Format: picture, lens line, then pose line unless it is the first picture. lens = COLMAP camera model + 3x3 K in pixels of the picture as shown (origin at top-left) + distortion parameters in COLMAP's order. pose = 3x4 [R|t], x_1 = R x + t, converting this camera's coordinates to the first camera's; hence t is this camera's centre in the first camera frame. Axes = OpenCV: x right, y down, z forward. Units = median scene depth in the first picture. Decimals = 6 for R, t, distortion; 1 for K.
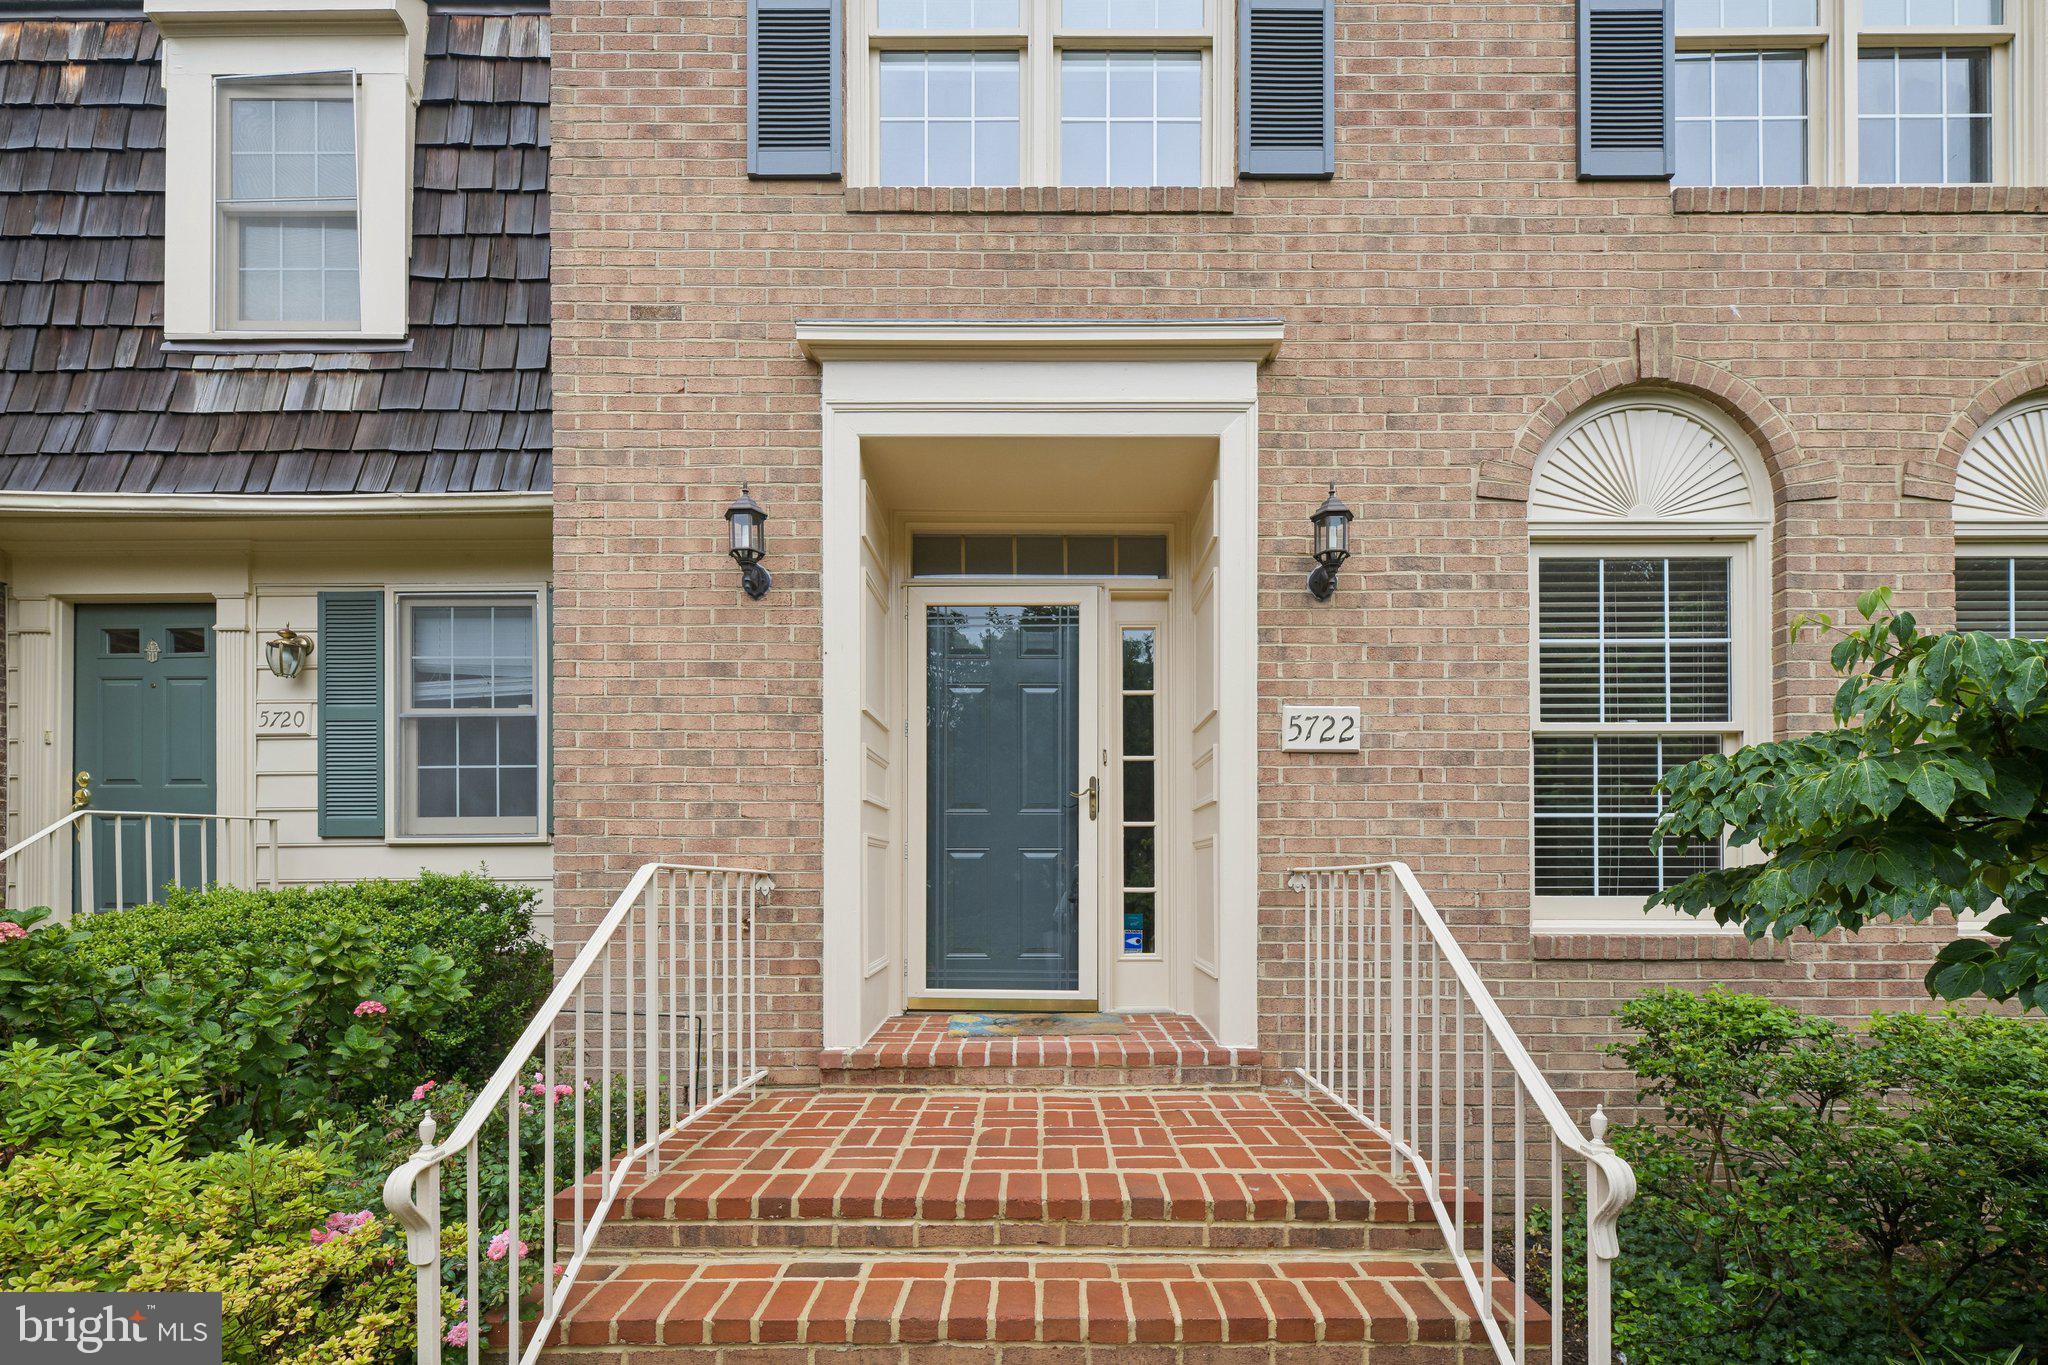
lens RADIAL K [[808.5, 0, 1037.2], [0, 808.5, 671.8], [0, 0, 1]] dist [0.000218, -0.000333]
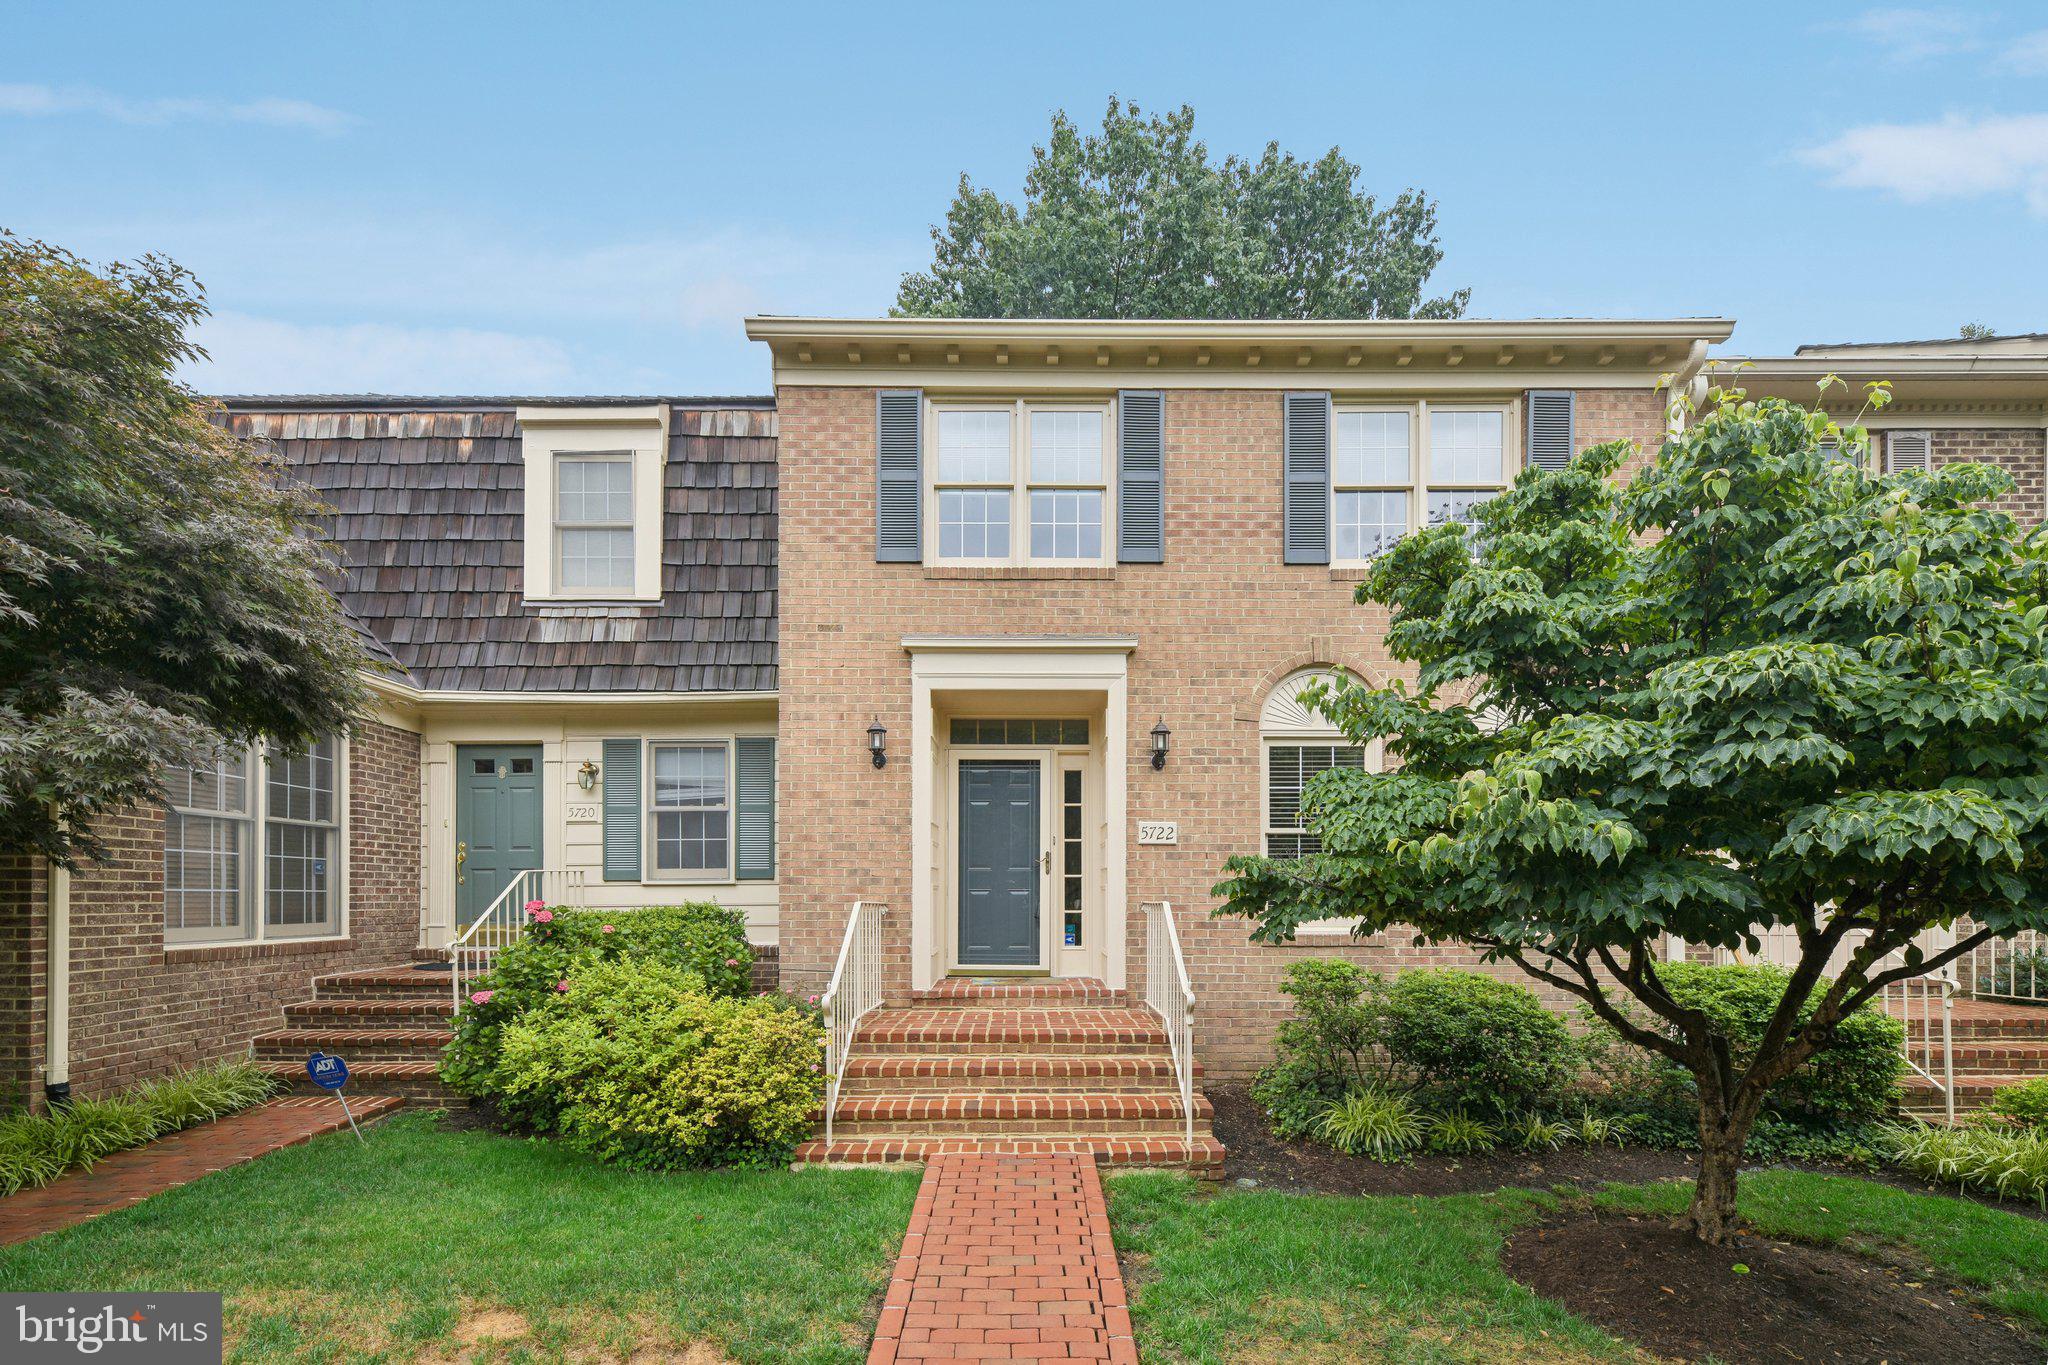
lens RADIAL K [[856.4, 0, 1022.9], [0, 856.4, 686.6], [0, 0, 1]] dist [-0.000011, -0.000008]
pose [[0.999988, 0.001885, 0.004574, 0.002382], [-0.001934, 0.999942, 0.010636, -0.318296], [-0.004553, -0.010645, 0.999933, -1.142537]]
